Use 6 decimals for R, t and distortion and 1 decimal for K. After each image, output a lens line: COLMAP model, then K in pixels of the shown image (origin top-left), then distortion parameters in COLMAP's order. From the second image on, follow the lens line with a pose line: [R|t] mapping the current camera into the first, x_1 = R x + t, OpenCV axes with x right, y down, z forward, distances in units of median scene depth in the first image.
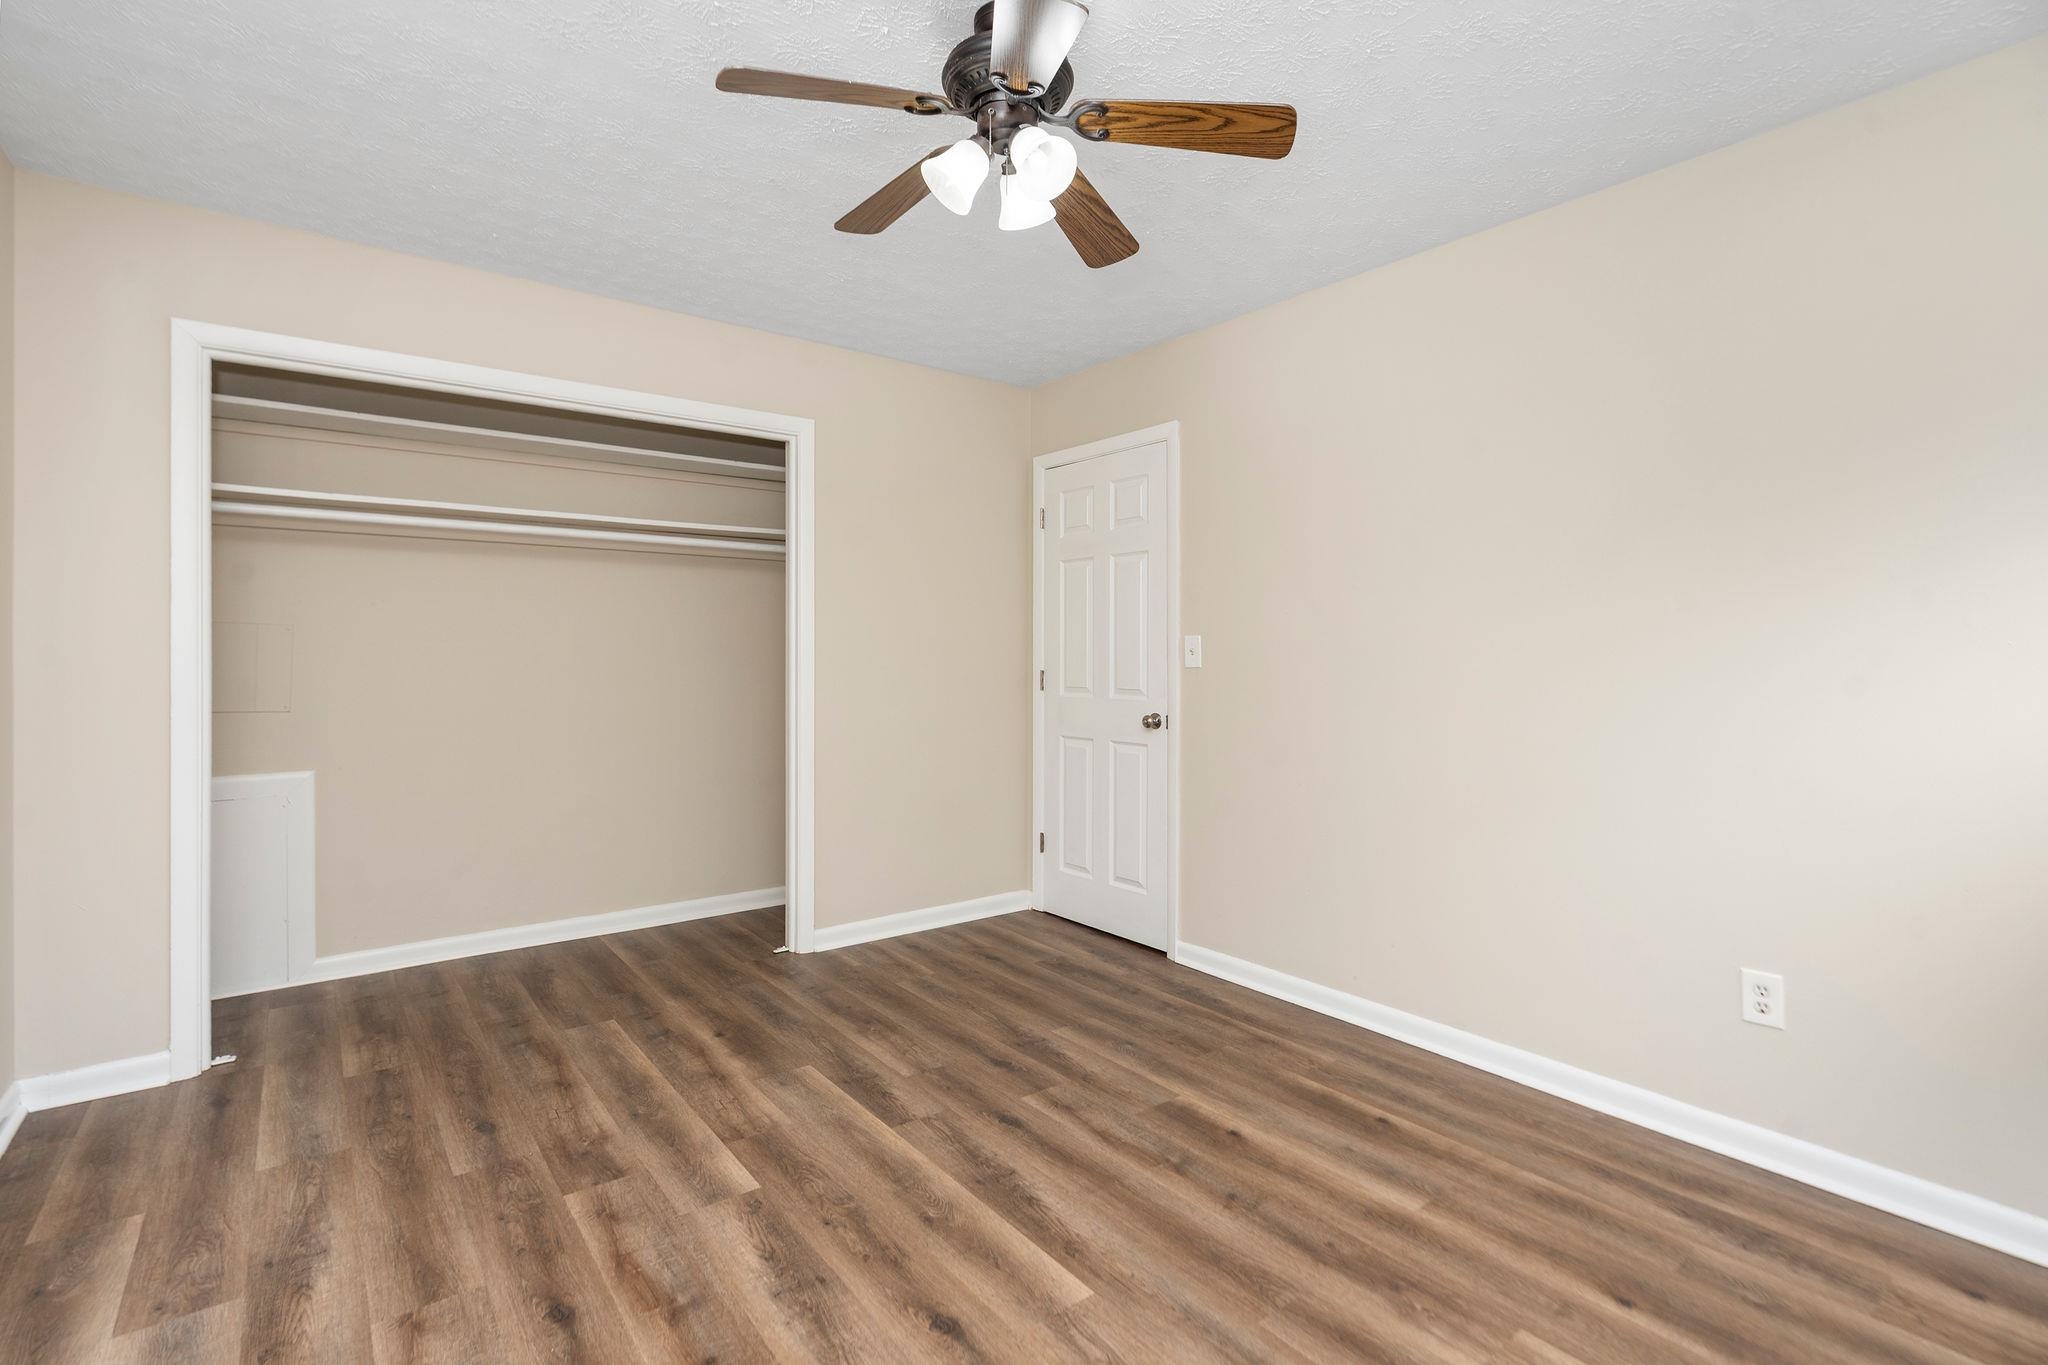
lens RADIAL K [[950.8, 0, 1012.8], [0, 950.8, 656.2], [0, 0, 1]] dist [-0.003829, 0.000481]
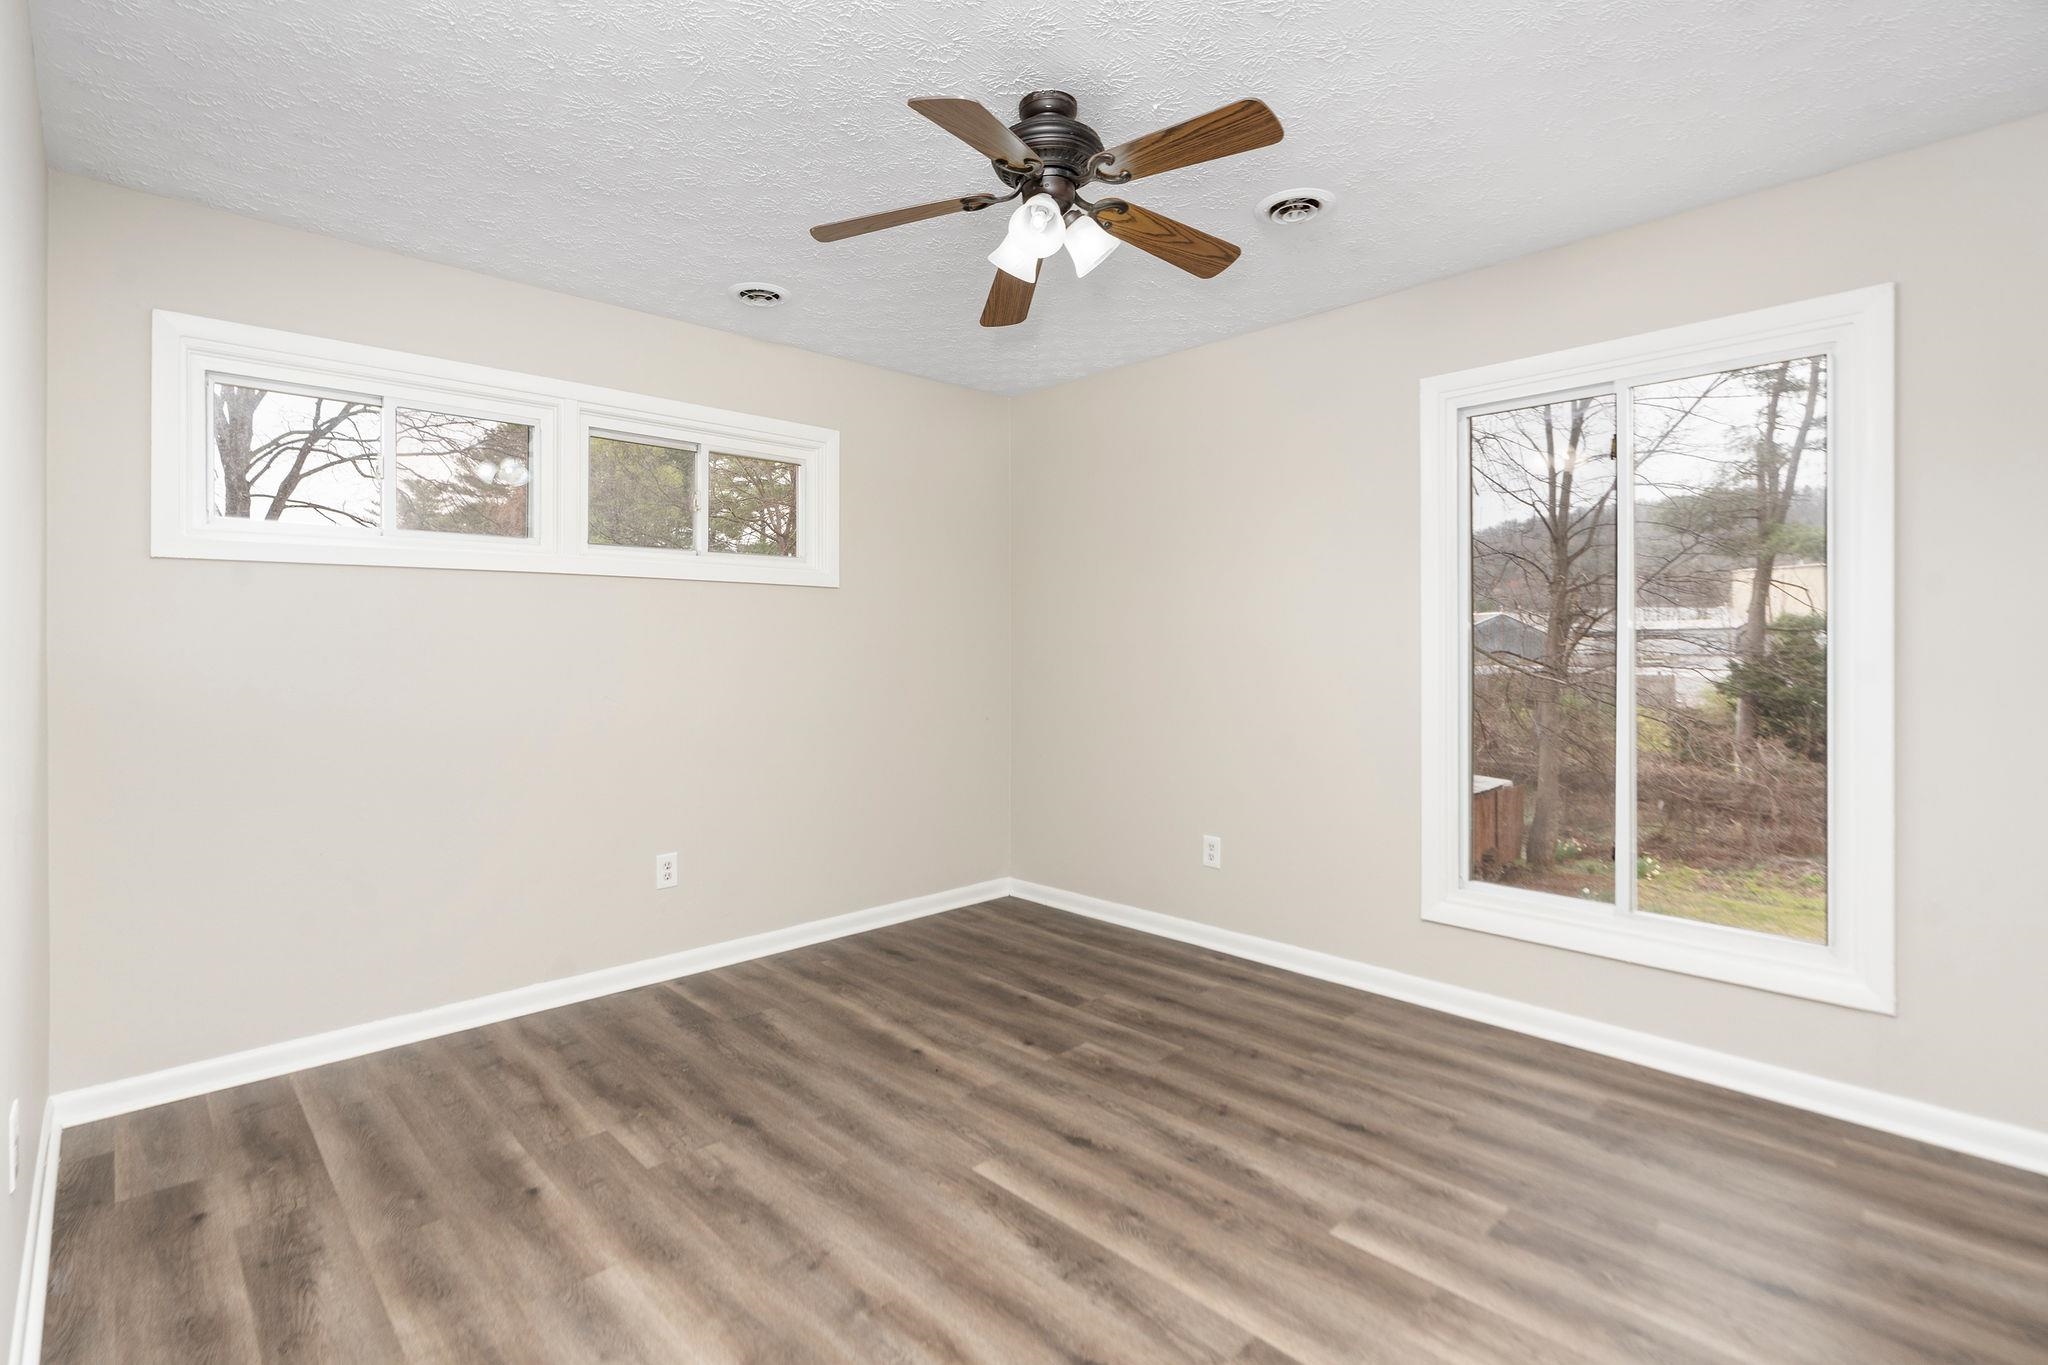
lens RADIAL K [[950.8, 0, 1012.8], [0, 950.8, 656.2], [0, 0, 1]] dist [-0.003829, 0.000481]
pose [[-0.994209, -0.000897, -0.107460, 0.149201], [-0.000877, 1.000000, -0.000231, -0.000644], [0.107460, -0.000135, -0.994209, 2.005875]]
